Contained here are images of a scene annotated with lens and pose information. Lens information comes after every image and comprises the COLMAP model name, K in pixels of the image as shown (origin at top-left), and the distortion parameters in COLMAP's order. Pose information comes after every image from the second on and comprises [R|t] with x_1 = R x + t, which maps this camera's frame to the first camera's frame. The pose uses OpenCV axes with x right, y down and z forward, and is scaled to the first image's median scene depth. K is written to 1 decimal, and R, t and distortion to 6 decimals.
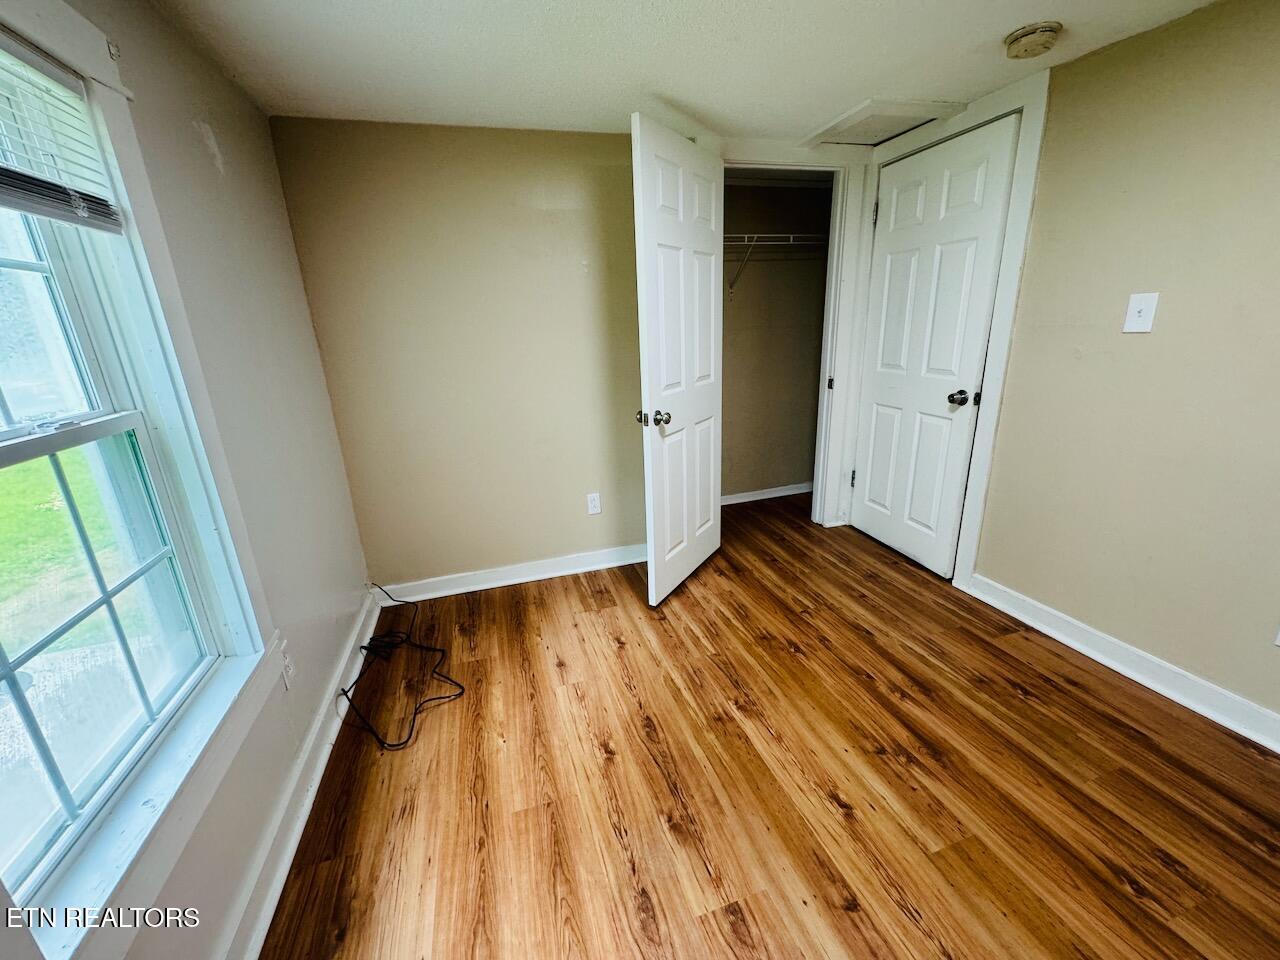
lens RADIAL K [[508.2, 0, 638.7], [0, 508.2, 479.0], [0, 0, 1]] dist [-0.002030, -0.000042]
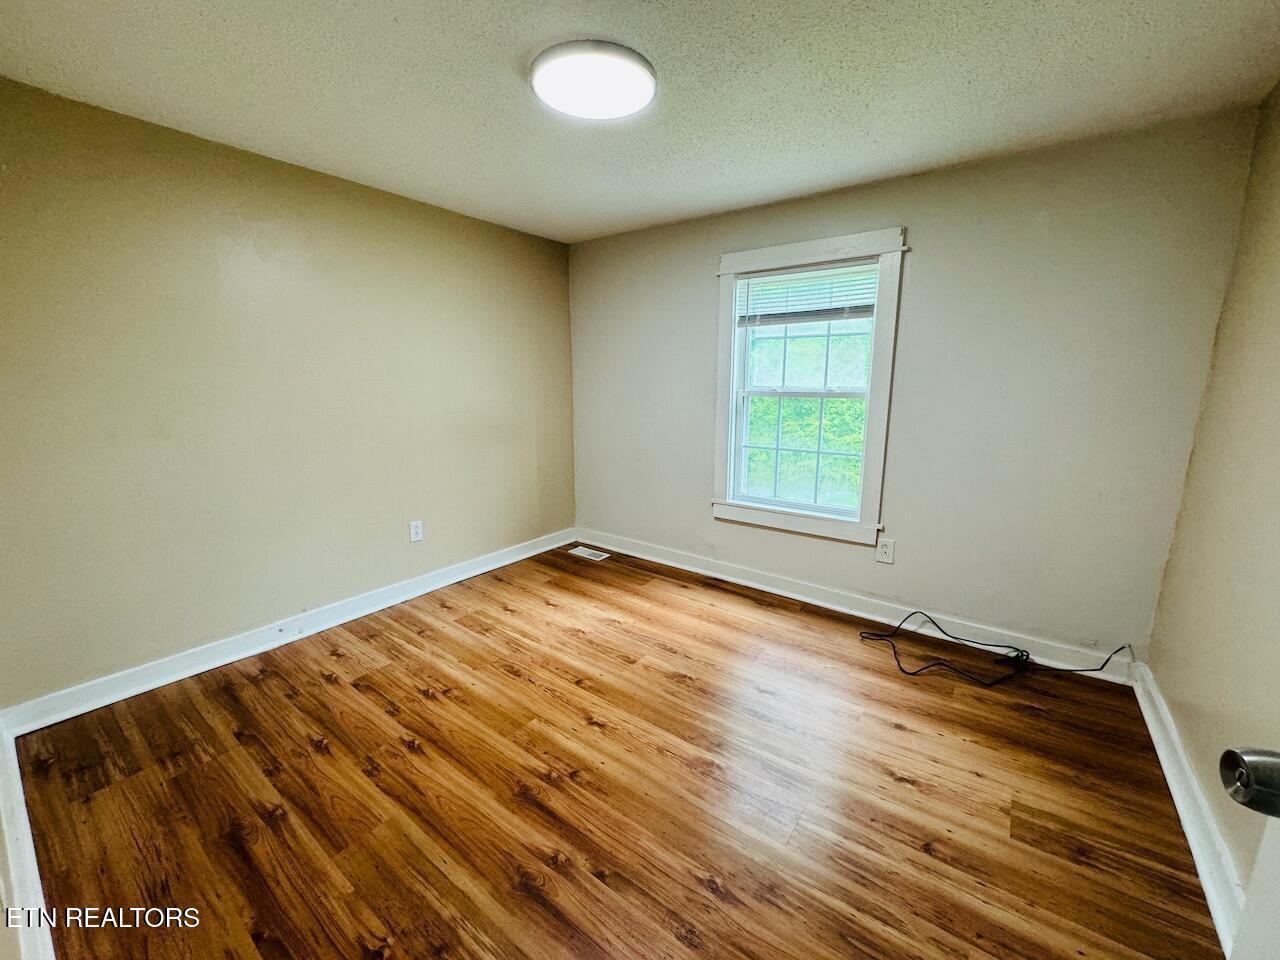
lens RADIAL K [[508.2, 0, 638.7], [0, 508.2, 479.0], [0, 0, 1]] dist [-0.002030, -0.000042]
pose [[-0.807122, 0.159583, -0.568408, 0.883498], [-0.136337, 0.886371, 0.442447, -0.478276], [0.574427, 0.434604, -0.693652, 1.571062]]
